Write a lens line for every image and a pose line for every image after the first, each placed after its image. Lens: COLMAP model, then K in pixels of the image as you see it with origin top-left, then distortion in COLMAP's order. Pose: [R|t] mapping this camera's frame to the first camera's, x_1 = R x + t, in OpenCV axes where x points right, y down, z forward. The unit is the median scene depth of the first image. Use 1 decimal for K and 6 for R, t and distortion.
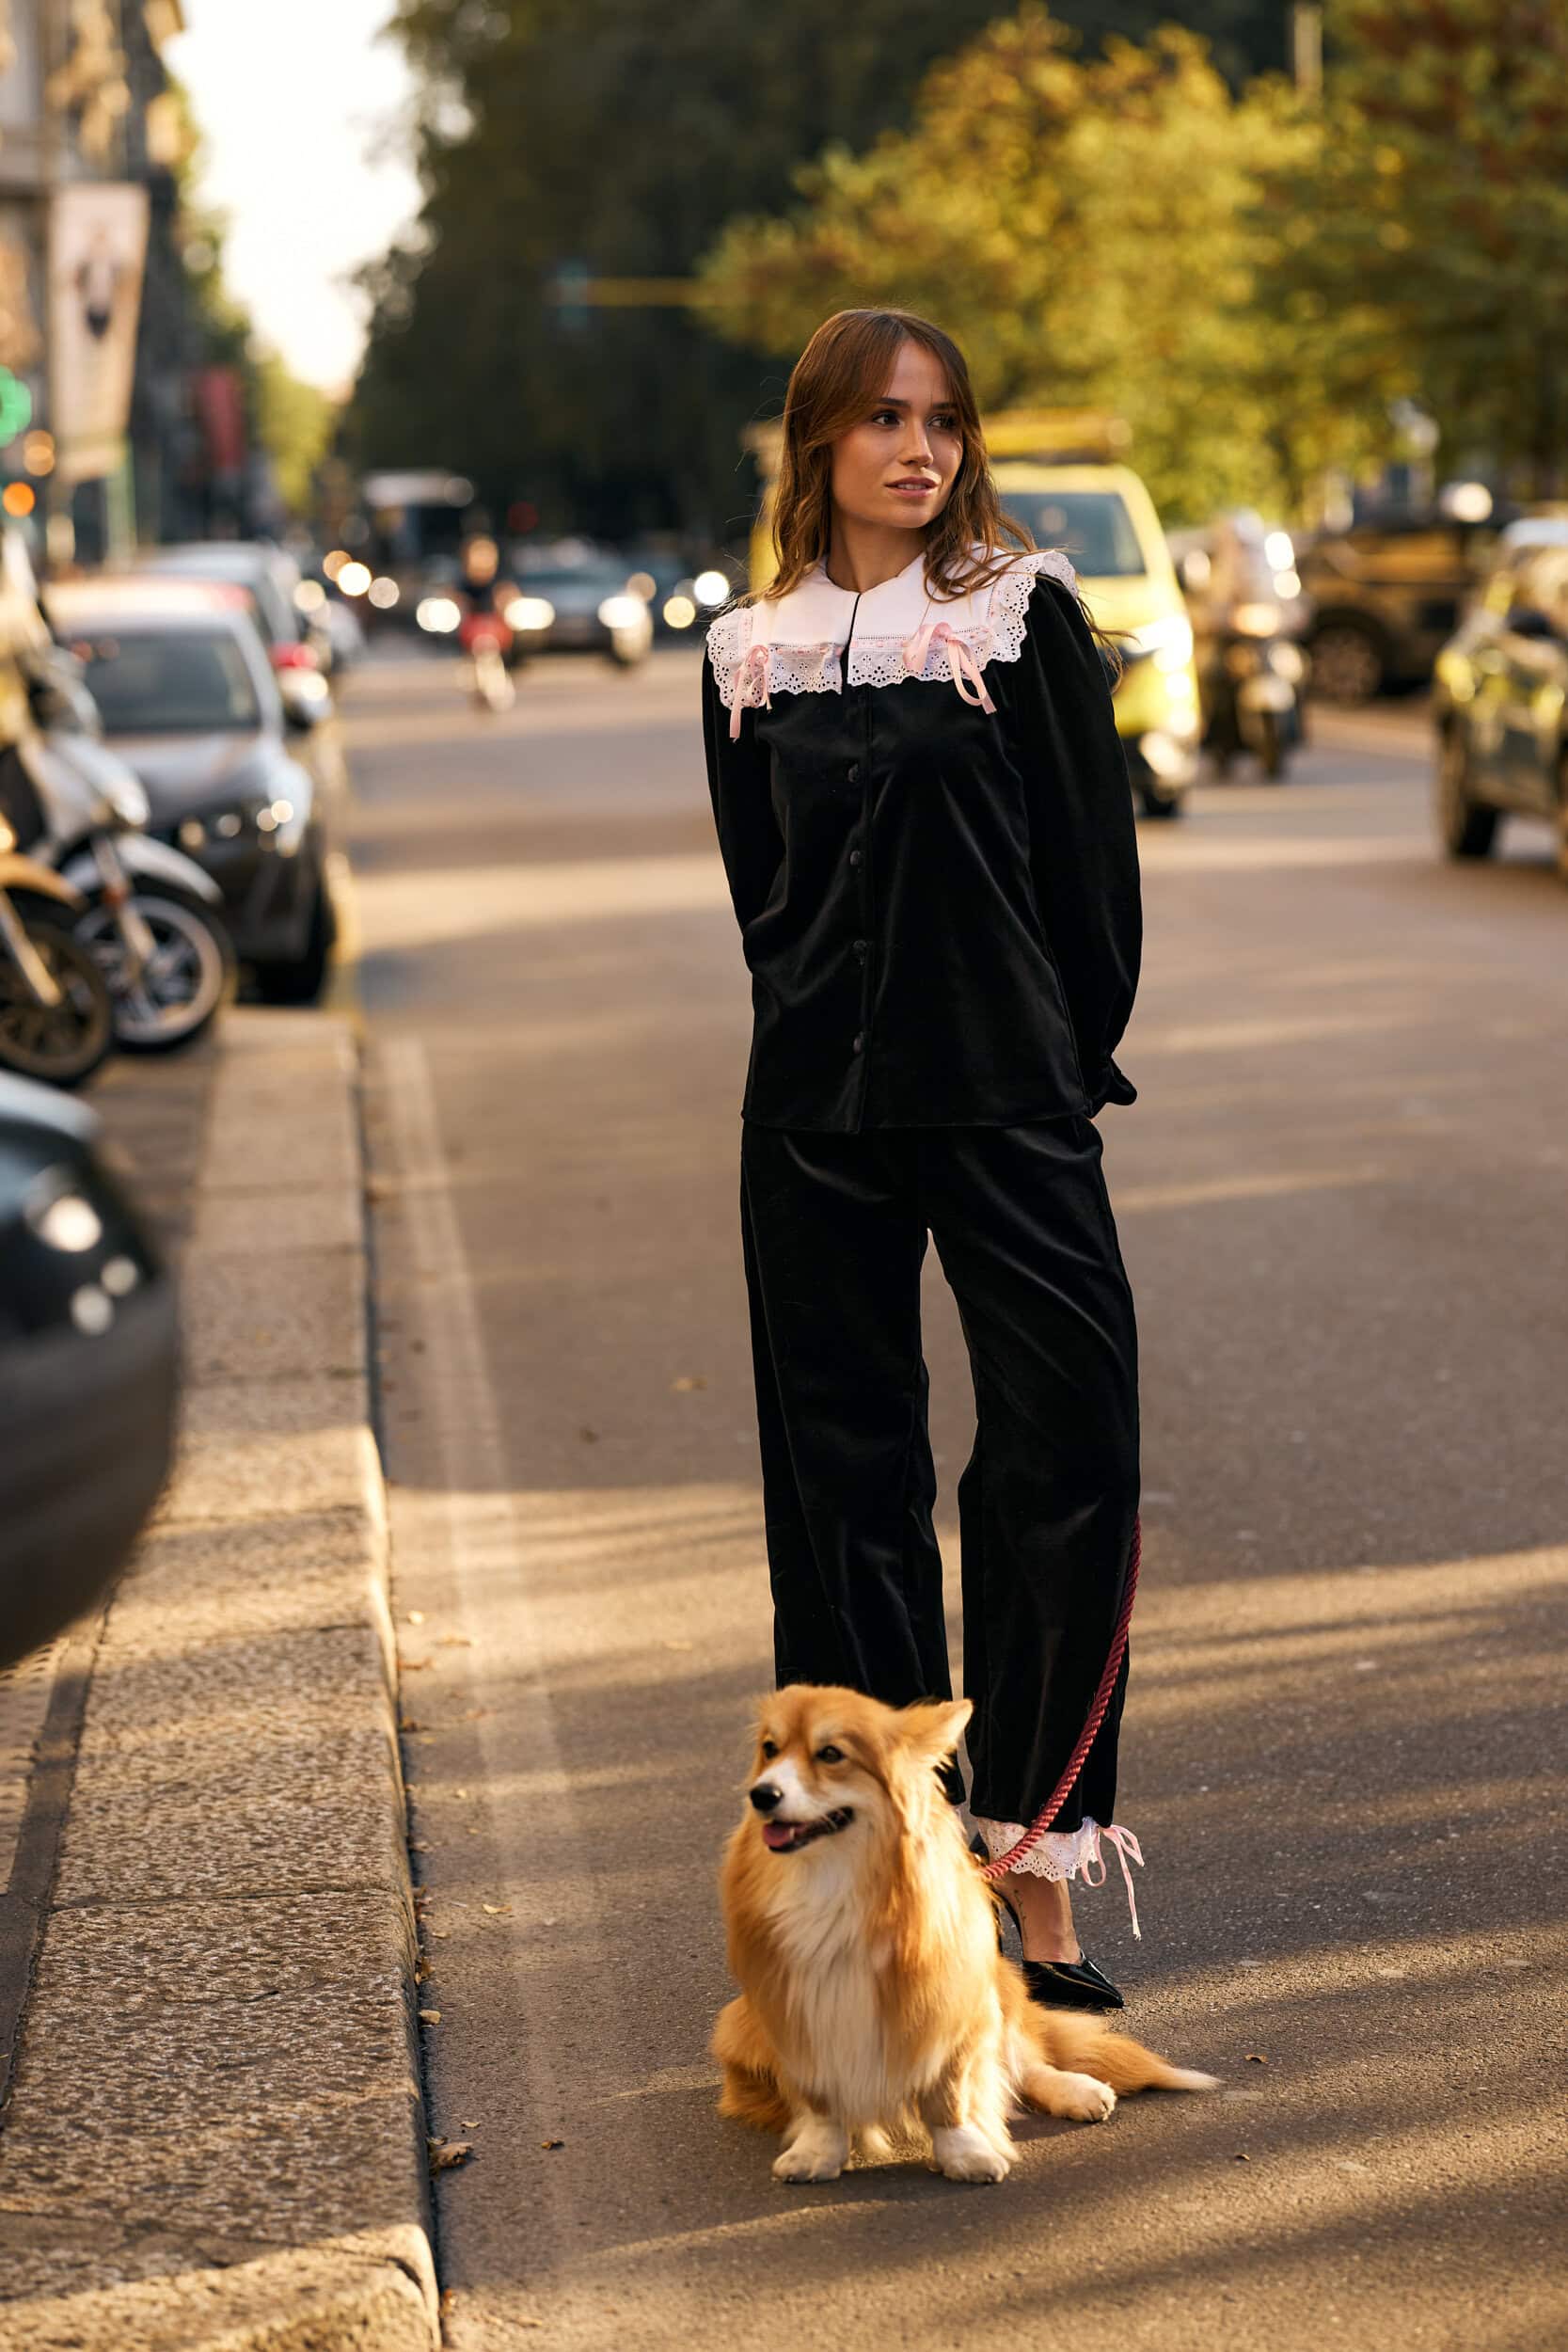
lens RADIAL K [[5762.5, 0, 788.0], [0, 5762.5, 1168.4], [0, 0, 1]] dist [-0.228083, 0.000000]
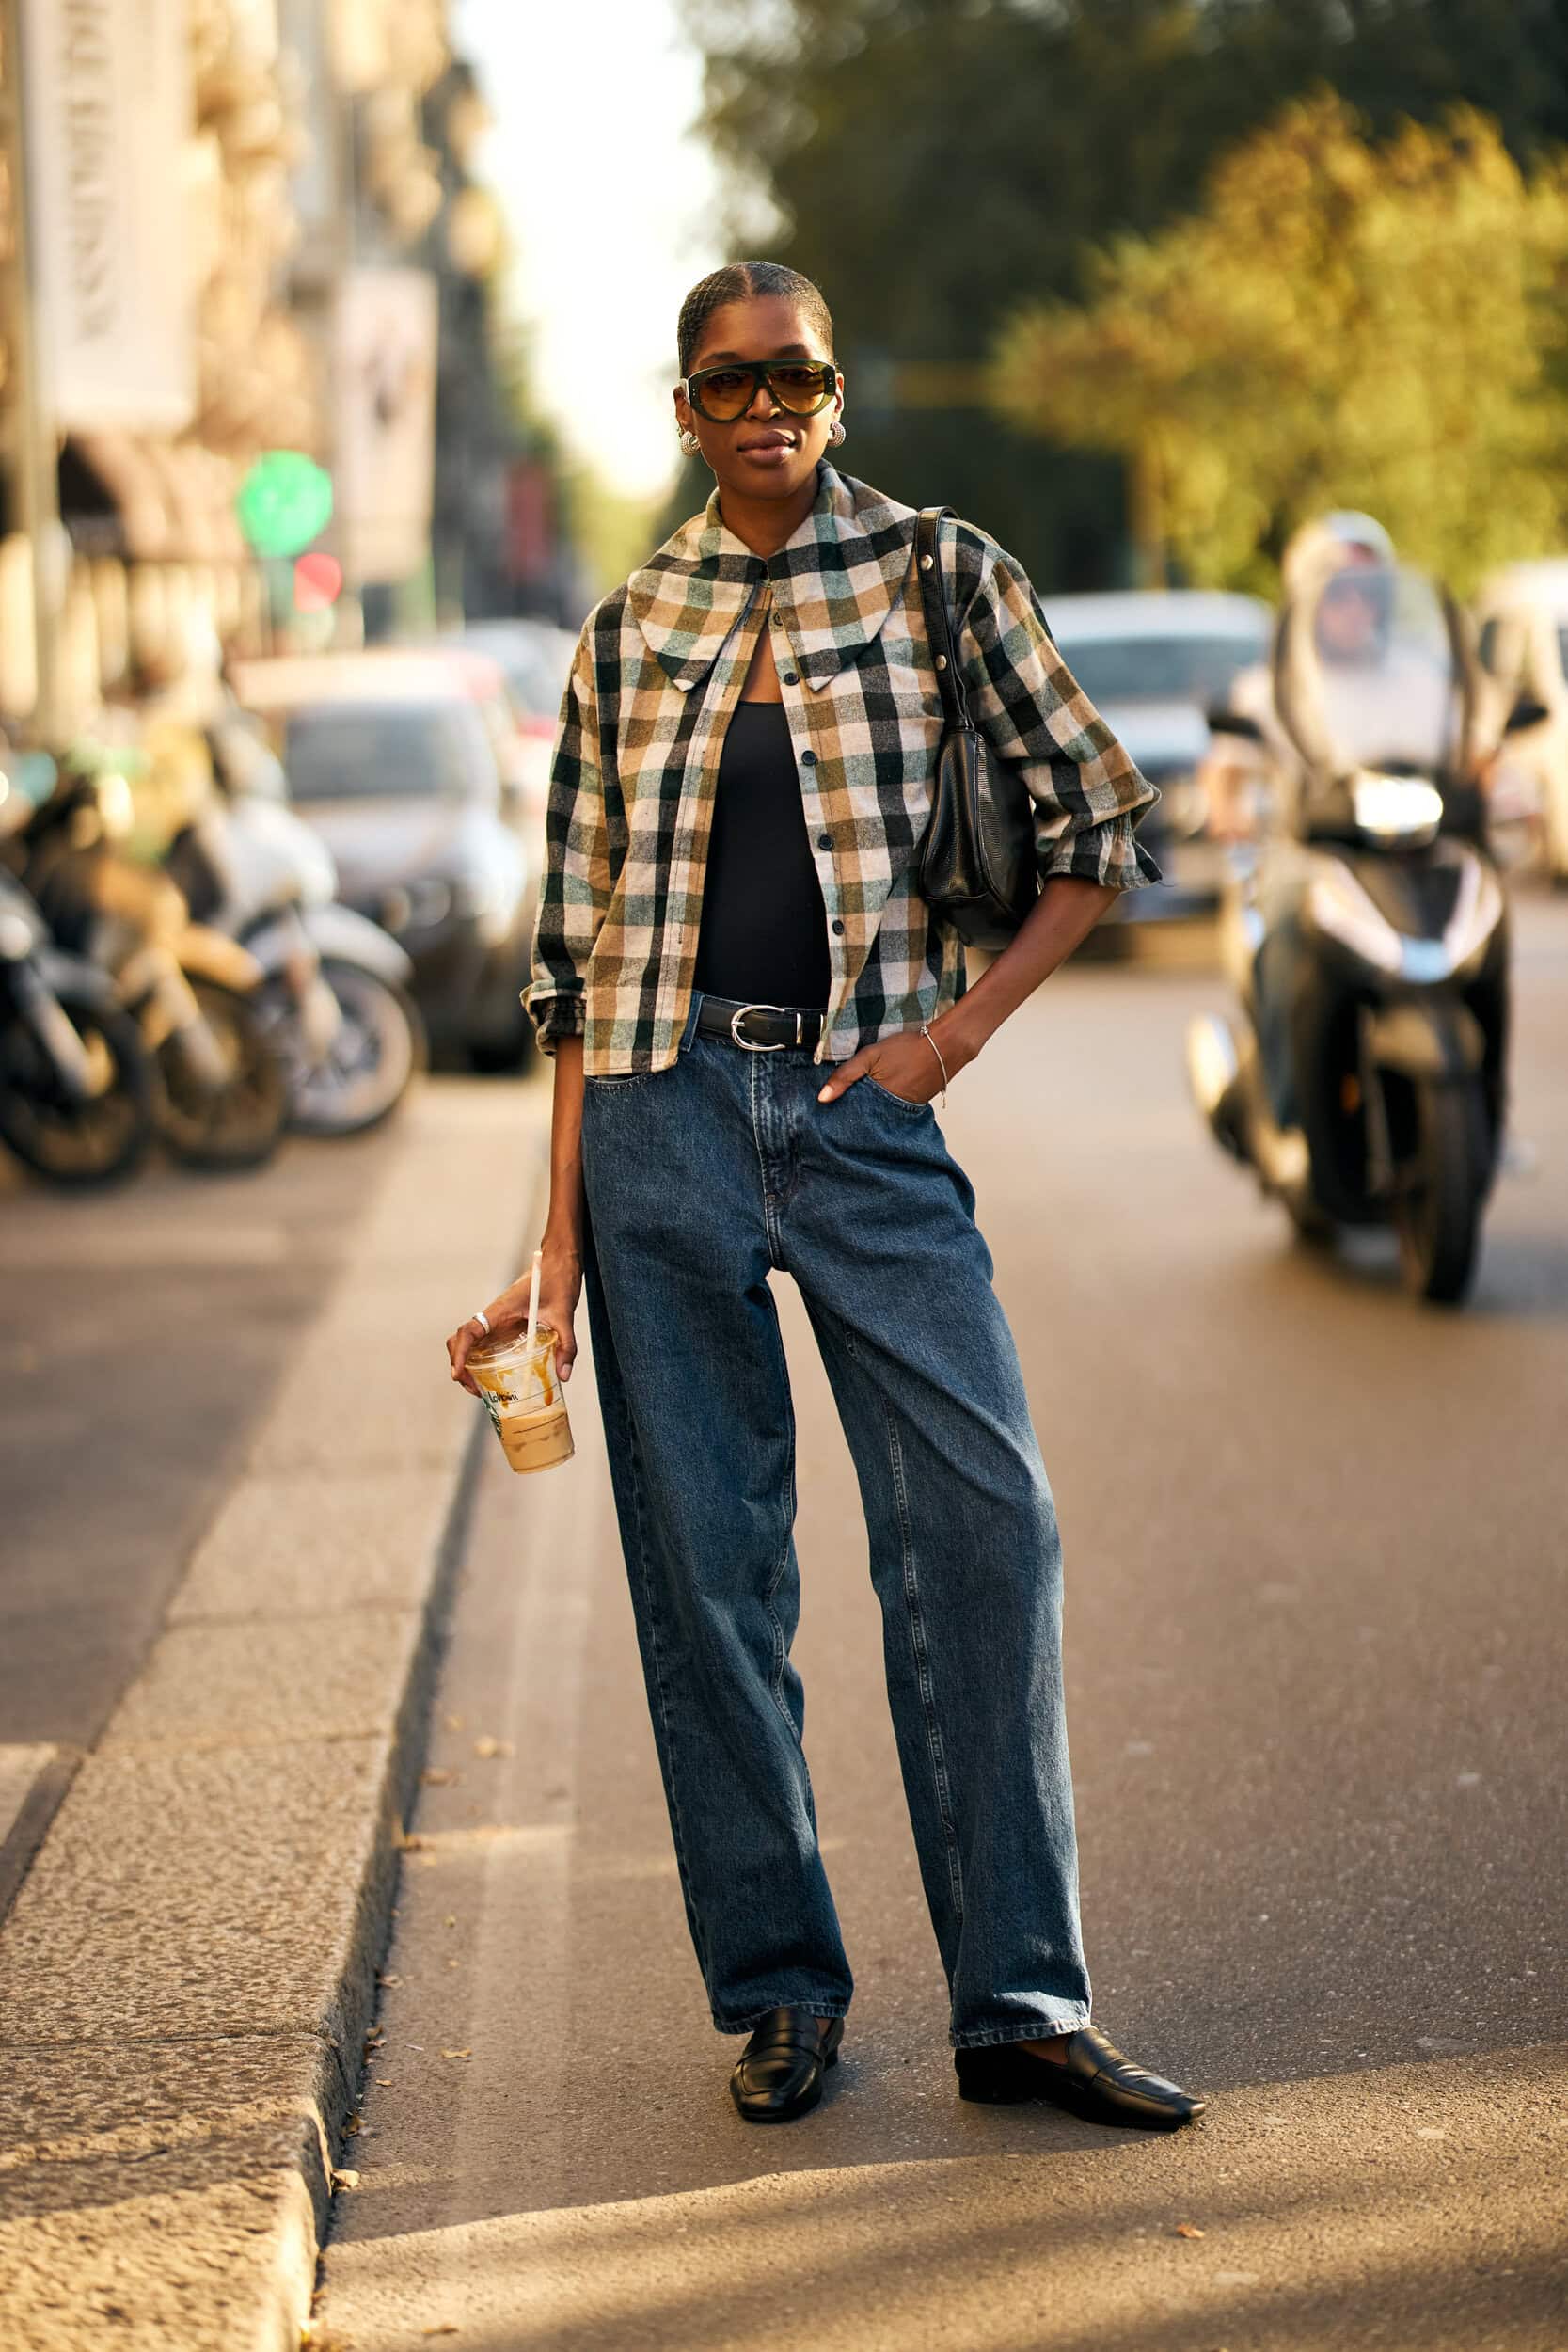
lens RADIAL K [[5762.5, 0, 781.3], [0, 5762.5, 1186.7], [0, 0, 1]] dist [-0.228083, 0.000000]
pose [[0.998508, -0.004750, -0.054396, 0.046705], [0.004048, 0.999907, -0.013005, 0.004678], [0.054453, 0.012765, 0.998435, 0.096567]]
